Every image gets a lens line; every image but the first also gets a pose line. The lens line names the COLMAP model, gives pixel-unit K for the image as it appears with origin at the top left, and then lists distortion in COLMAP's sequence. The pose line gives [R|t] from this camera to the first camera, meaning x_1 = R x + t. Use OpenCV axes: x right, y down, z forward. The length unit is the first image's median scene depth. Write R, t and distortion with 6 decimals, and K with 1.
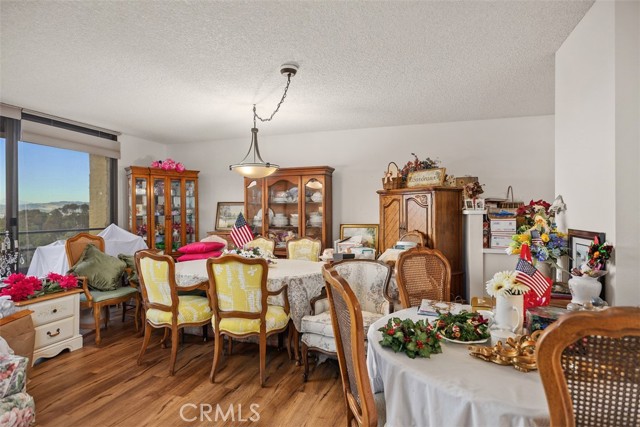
lens RADIAL K [[341.9, 0, 319.4], [0, 341.9, 213.1], [0, 0, 1]] dist [0.001817, 0.000492]
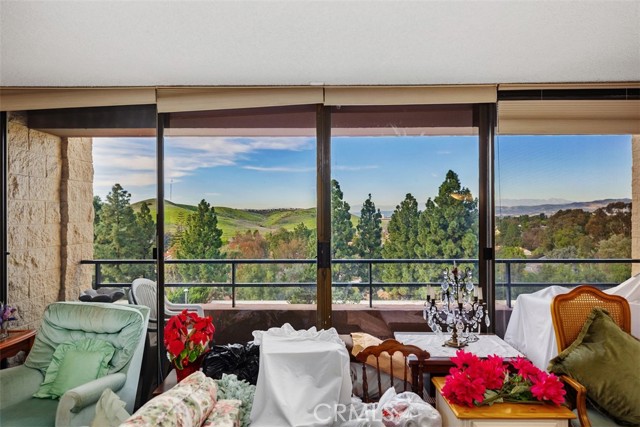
lens RADIAL K [[390.9, 0, 316.8], [0, 390.9, 213.8], [0, 0, 1]] dist [0.002899, -0.001210]
pose [[0.284315, 0.002370, -0.958728, -0.232380], [0.000160, 0.999997, 0.002520, -0.054912], [0.958731, -0.000870, 0.284313, 0.432846]]
